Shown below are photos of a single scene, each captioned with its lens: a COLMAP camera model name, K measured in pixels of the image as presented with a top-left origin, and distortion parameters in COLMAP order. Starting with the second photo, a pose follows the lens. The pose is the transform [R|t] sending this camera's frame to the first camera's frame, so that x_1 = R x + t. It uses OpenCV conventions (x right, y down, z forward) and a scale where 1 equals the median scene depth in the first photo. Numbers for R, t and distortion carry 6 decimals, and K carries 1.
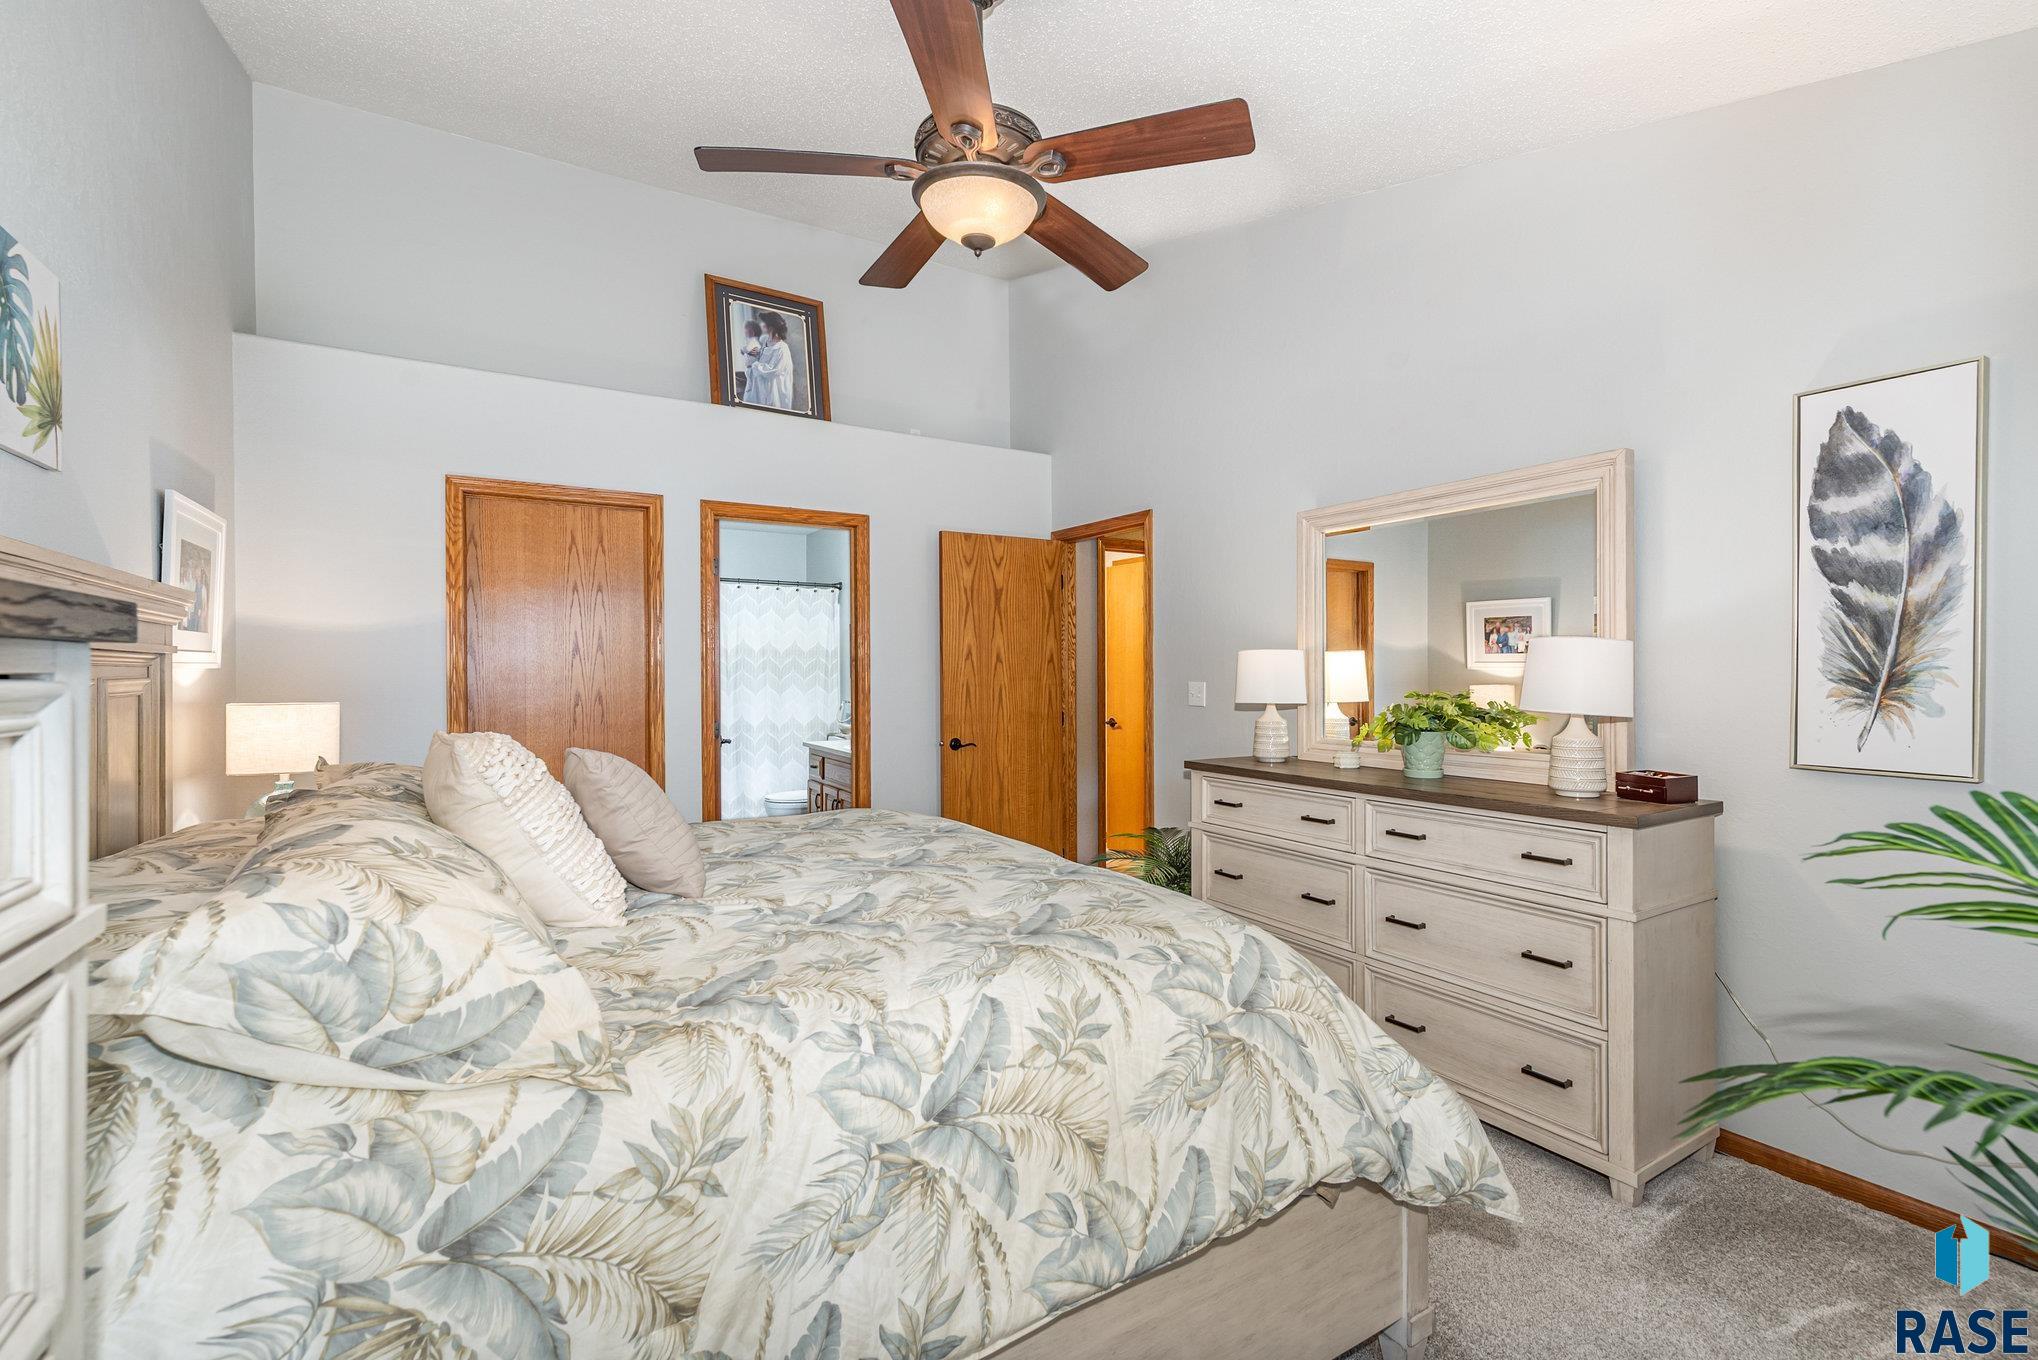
lens RADIAL K [[884.6, 0, 1017.5], [0, 884.6, 675.6], [0, 0, 1]] dist [-0.001103, -0.000267]
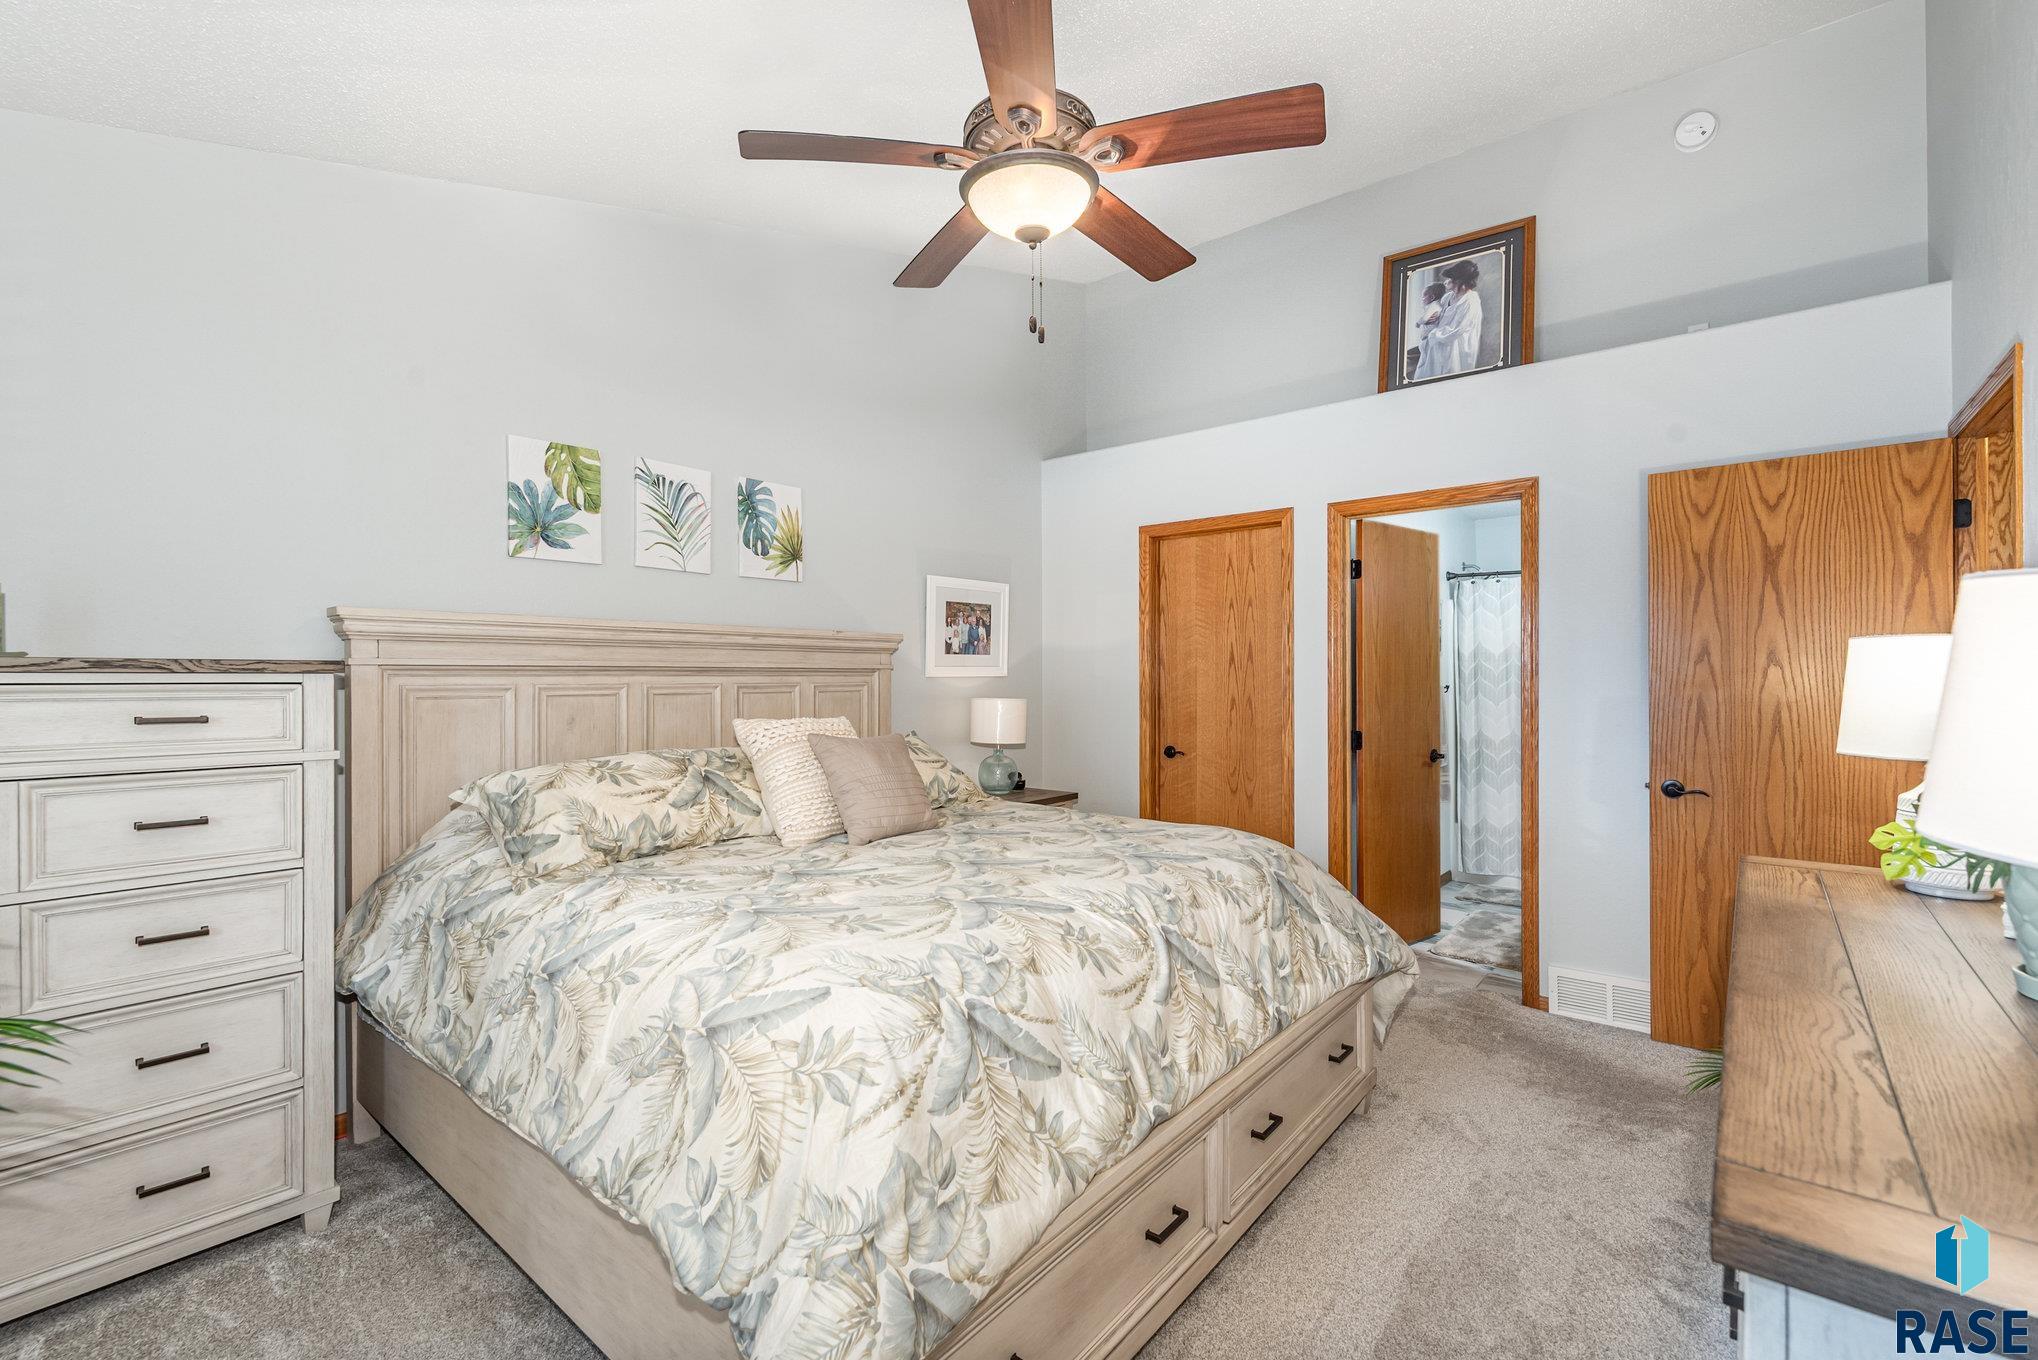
lens RADIAL K [[884.6, 0, 1013.8], [0, 884.6, 678.6], [0, 0, 1]] dist [-0.001103, -0.000267]
pose [[0.324532, 0.002985, -0.945870, 0.415506], [-0.005175, 0.999986, 0.001380, -0.004531], [0.945861, 0.004447, 0.324543, 0.325388]]
